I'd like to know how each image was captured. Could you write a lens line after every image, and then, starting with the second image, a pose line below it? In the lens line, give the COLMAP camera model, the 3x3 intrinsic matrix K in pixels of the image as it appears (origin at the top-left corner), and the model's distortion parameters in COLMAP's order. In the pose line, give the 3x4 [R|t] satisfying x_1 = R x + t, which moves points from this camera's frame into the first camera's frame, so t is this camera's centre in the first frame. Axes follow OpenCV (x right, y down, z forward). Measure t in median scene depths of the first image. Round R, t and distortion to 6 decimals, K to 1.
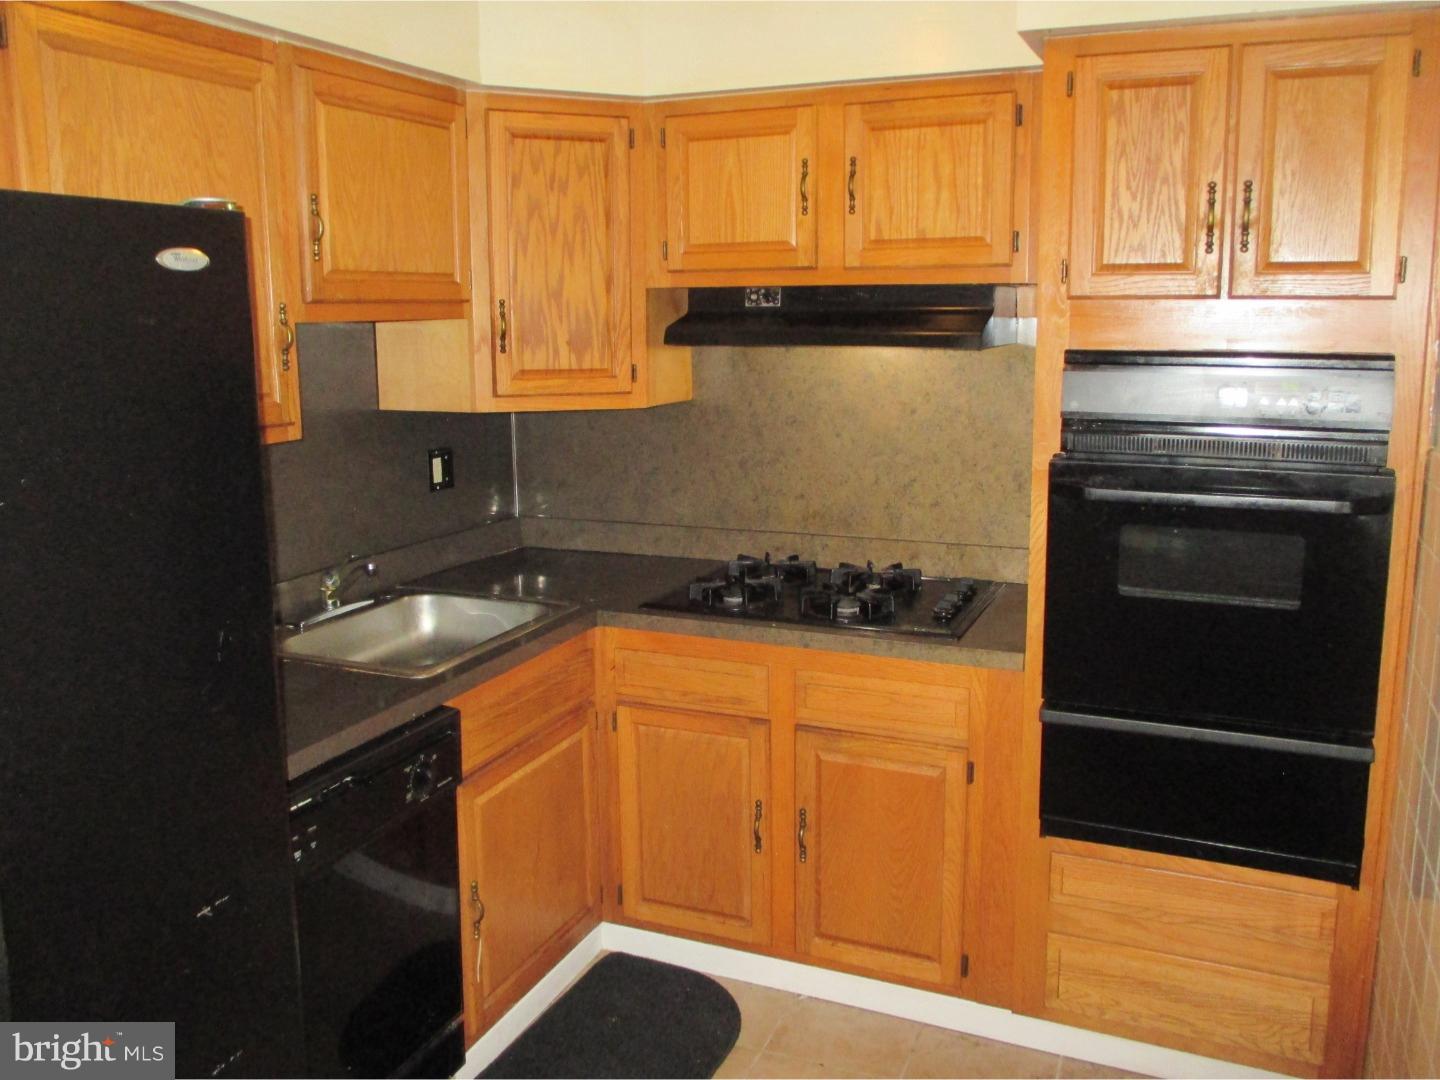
lens RADIAL K [[1225.4, 0, 721.7], [0, 1225.4, 533.3], [0, 0, 1]] dist [-0.025409, -0.010700]
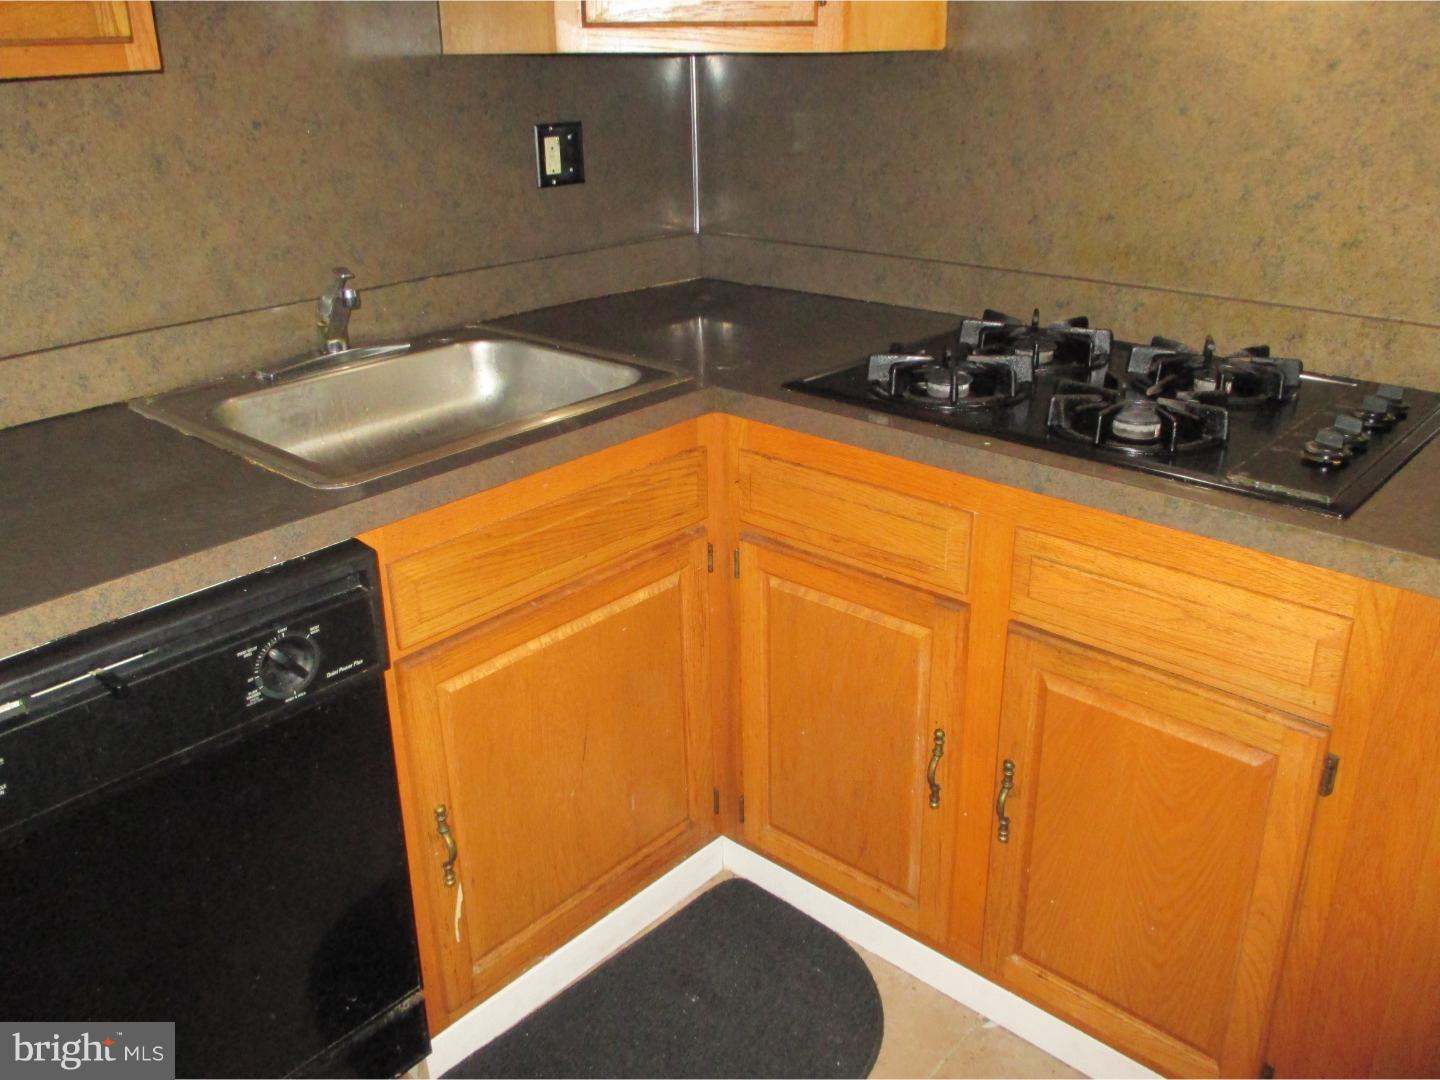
lens RADIAL K [[1225.4, 0, 701.1], [0, 1225.4, 515.7], [0, 0, 1]] dist [-0.025409, -0.010700]
pose [[0.944599, 0.116914, -0.306699, 0.090156], [-0.053910, 0.976984, 0.206390, -0.000714], [0.323770, -0.178421, 0.929160, 0.422227]]
